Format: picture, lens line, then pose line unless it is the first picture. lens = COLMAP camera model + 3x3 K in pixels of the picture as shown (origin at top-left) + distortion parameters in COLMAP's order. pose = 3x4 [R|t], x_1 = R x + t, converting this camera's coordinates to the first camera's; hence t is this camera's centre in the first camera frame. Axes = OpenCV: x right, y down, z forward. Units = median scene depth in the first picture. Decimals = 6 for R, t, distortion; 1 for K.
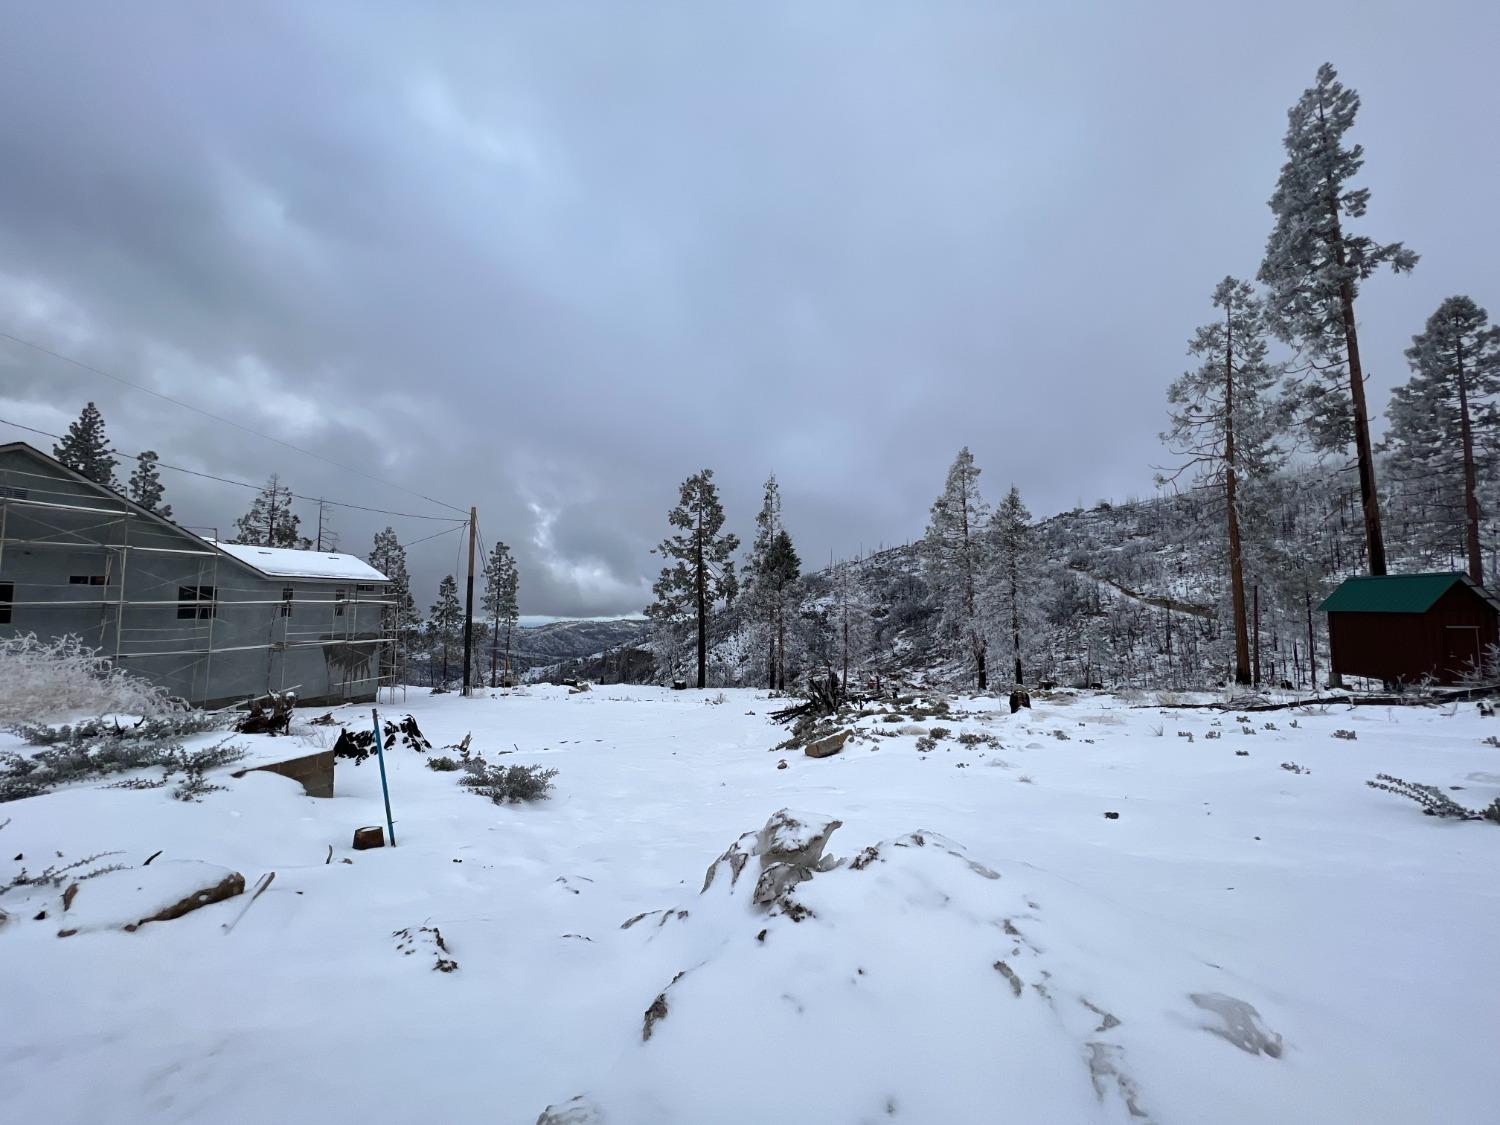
lens RADIAL K [[600.0, 0, 745.0], [0, 600.0, 558.4], [0, 0, 1]] dist [-0.003378, 0.000493]
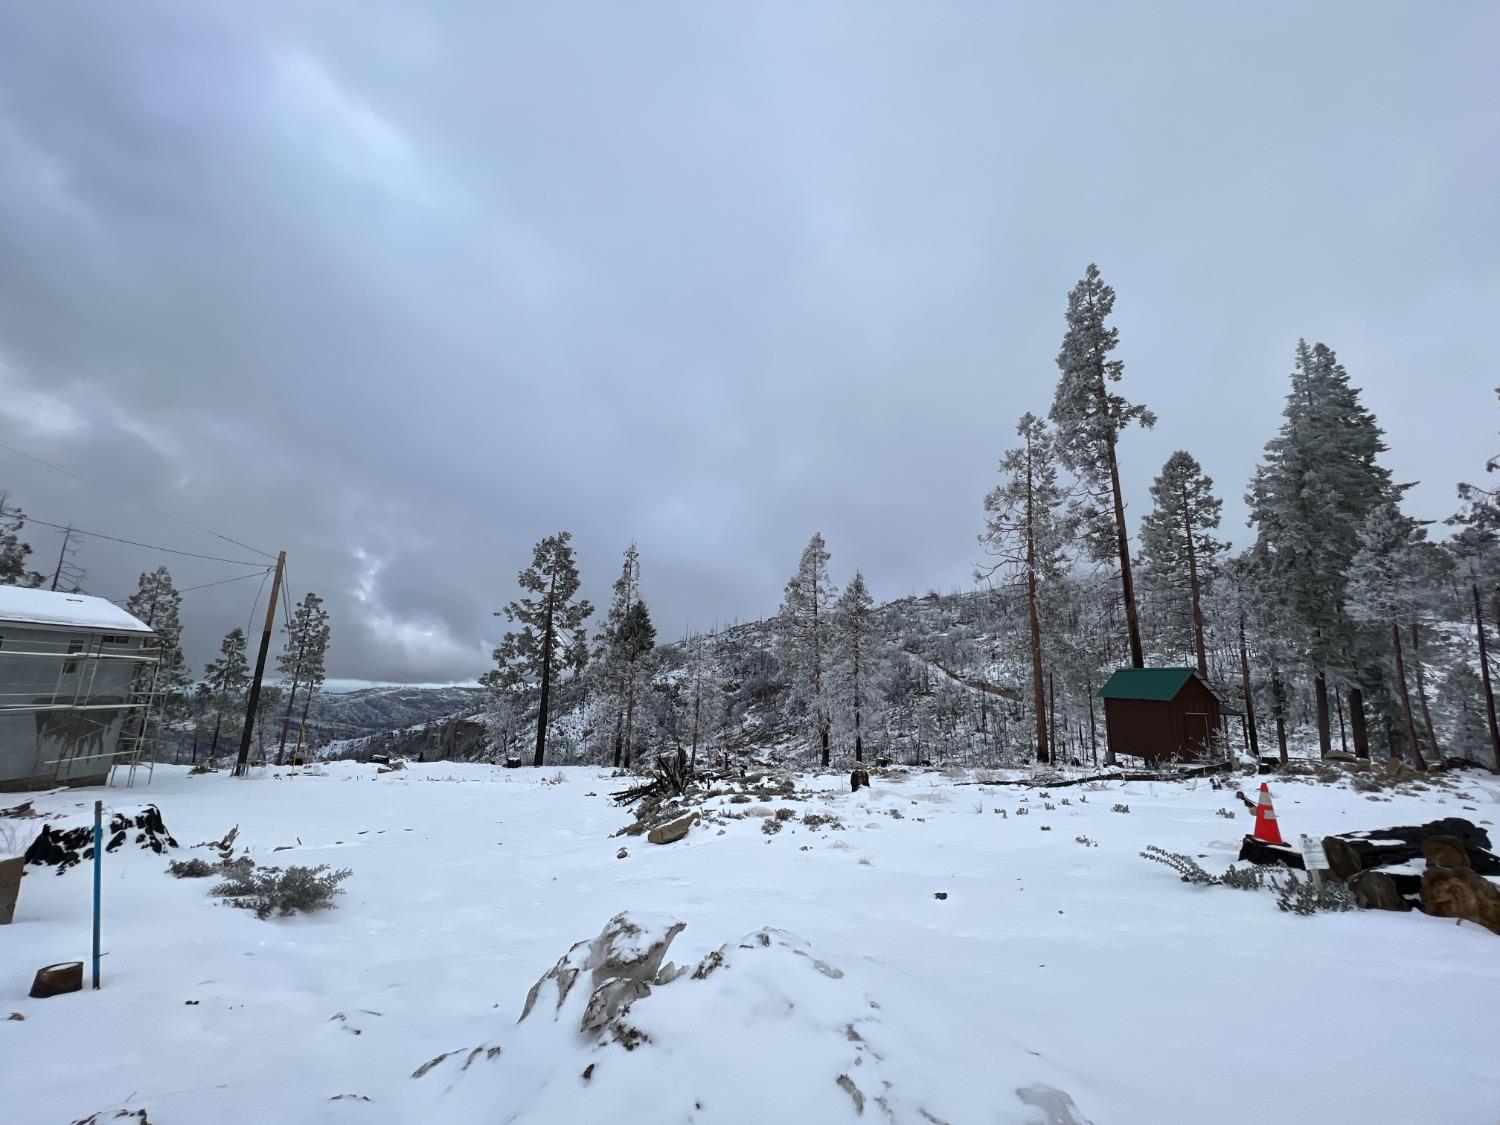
lens RADIAL K [[600.0, 0, 747.1], [0, 600.0, 557.4], [0, 0, 1]] dist [-0.003378, 0.000493]
pose [[0.969583, 0.077972, 0.232012, -0.000729], [-0.049625, 0.990838, -0.125604, -0.001429], [-0.239680, 0.110270, 0.964569, 0.001646]]
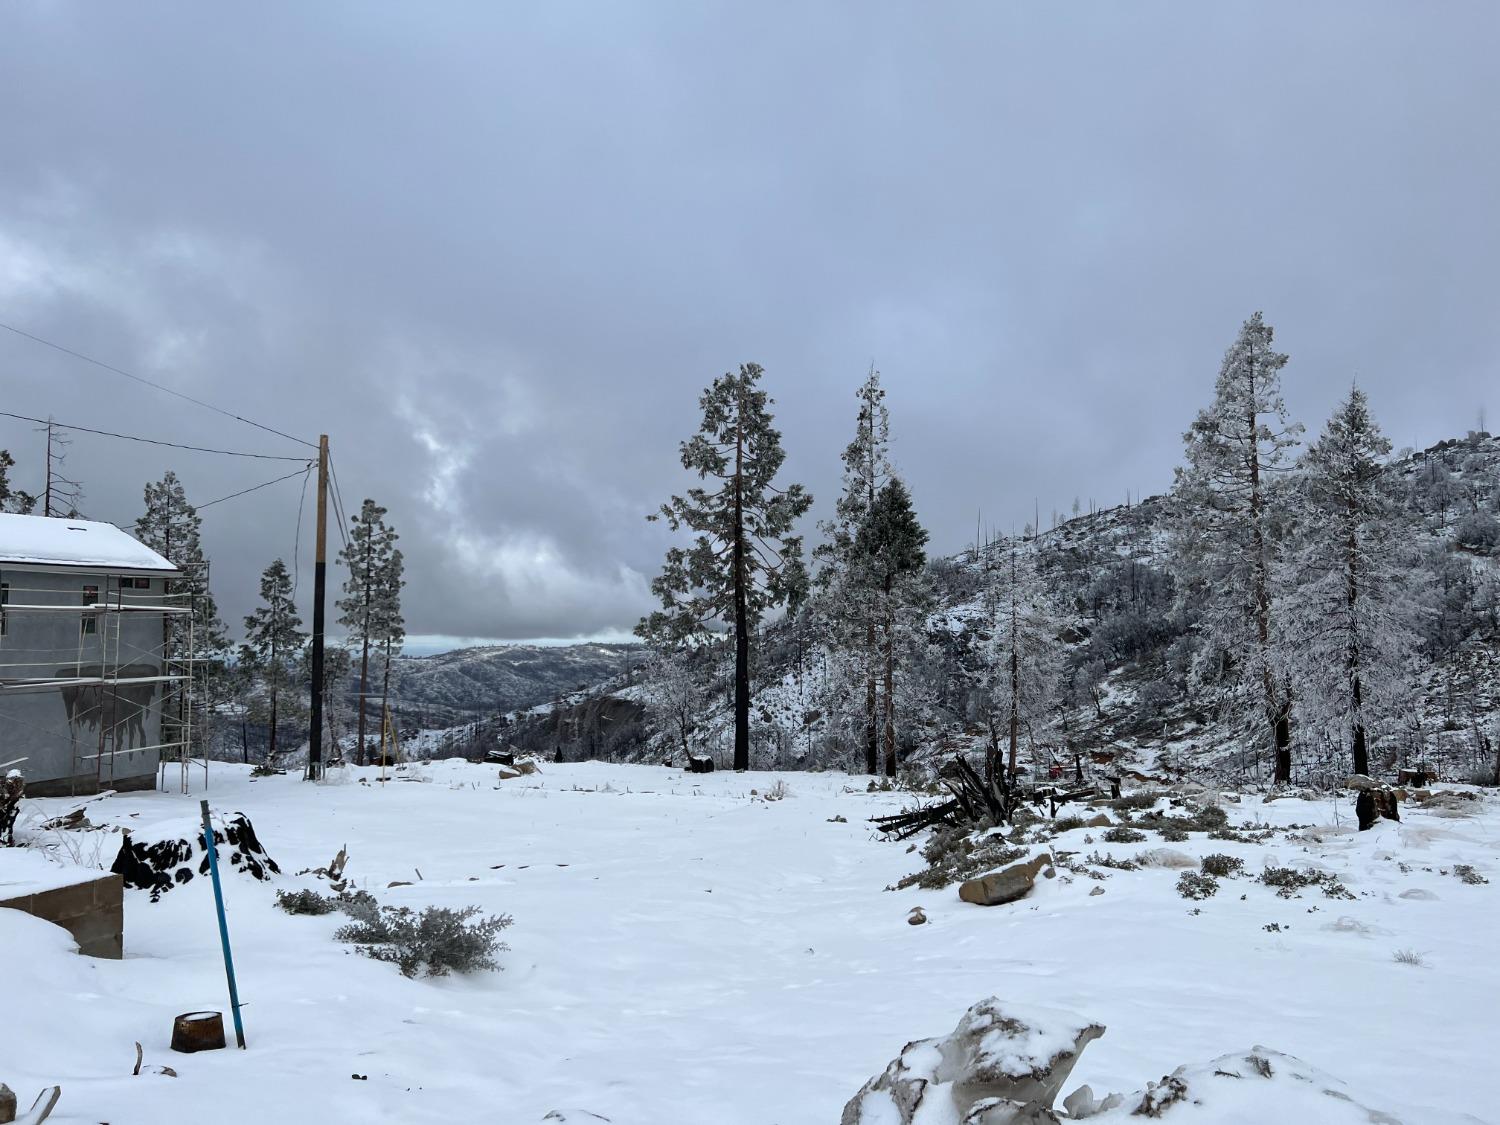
lens RADIAL K [[1120.4, 0, 740.3], [0, 1120.4, 567.5], [0, 0, 1]] dist [0.067067, -0.080077]
pose [[0.997810, 0.003013, -0.066070, -0.010430], [-0.000831, 0.999454, 0.033032, 0.000235], [0.066134, -0.032905, 0.997268, -0.000557]]
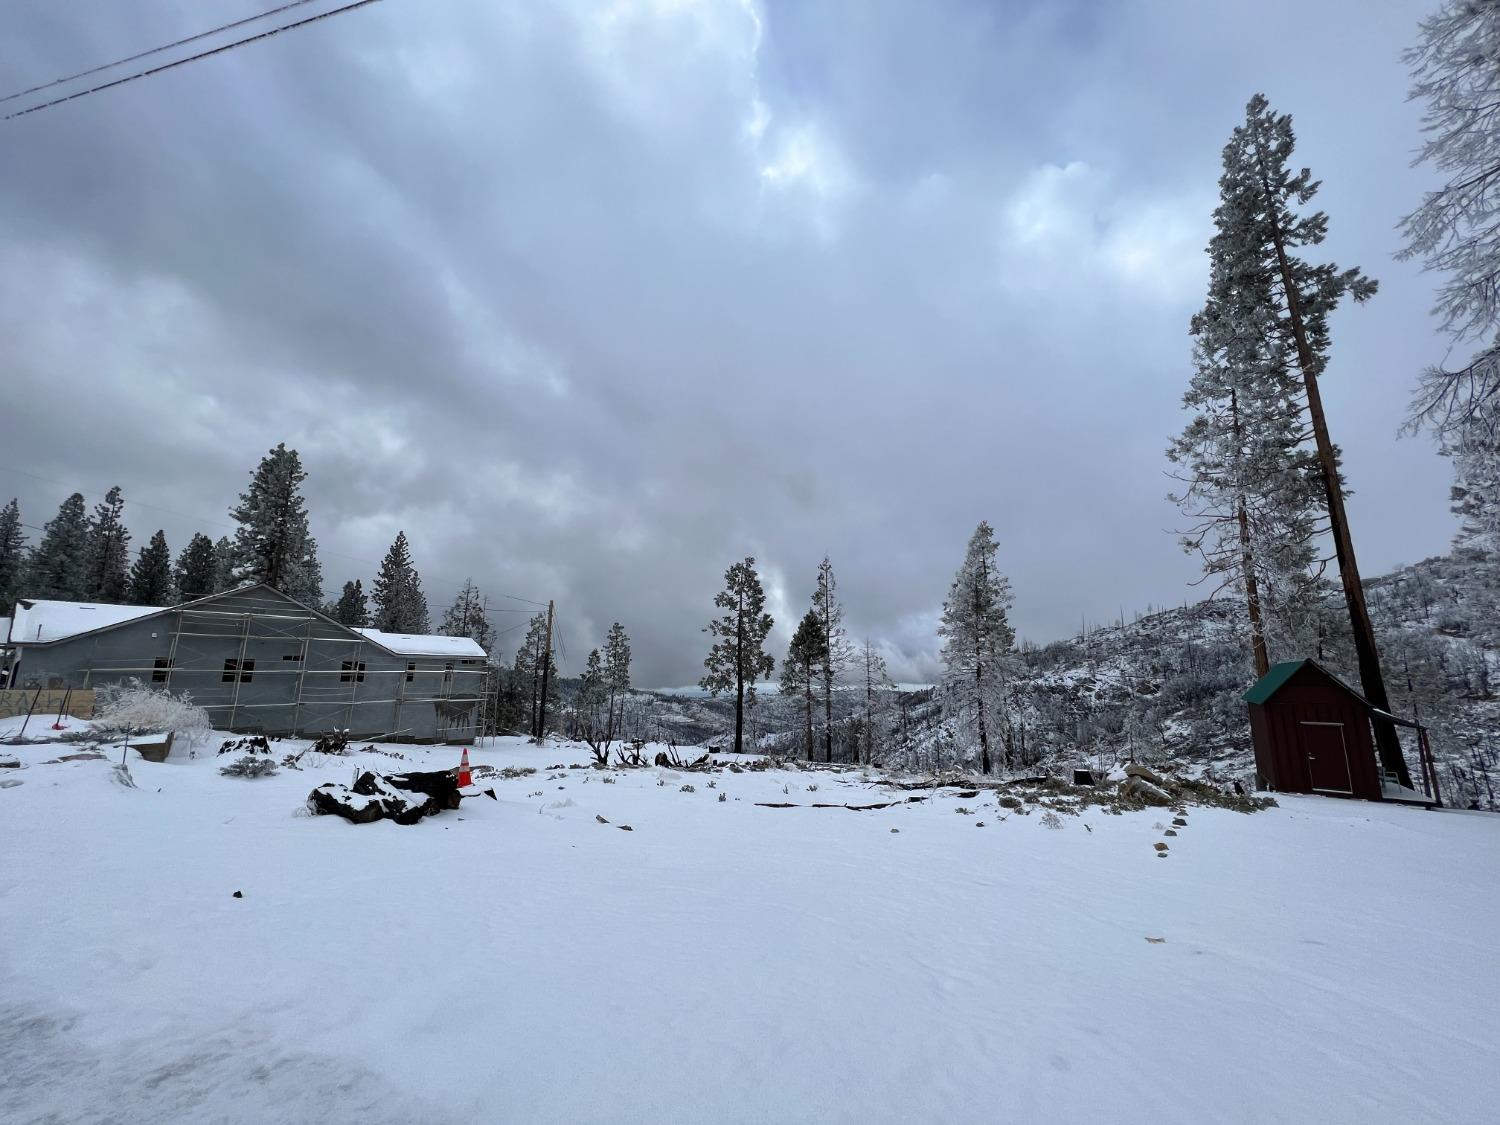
lens RADIAL K [[600.0, 0, 737.0], [0, 600.0, 566.8], [0, 0, 1]] dist [-0.003378, 0.000493]
pose [[0.923548, -0.051330, -0.380032, 0.515485], [0.013238, 0.994678, -0.102177, -0.021885], [0.383255, 0.089335, 0.919312, -0.080679]]
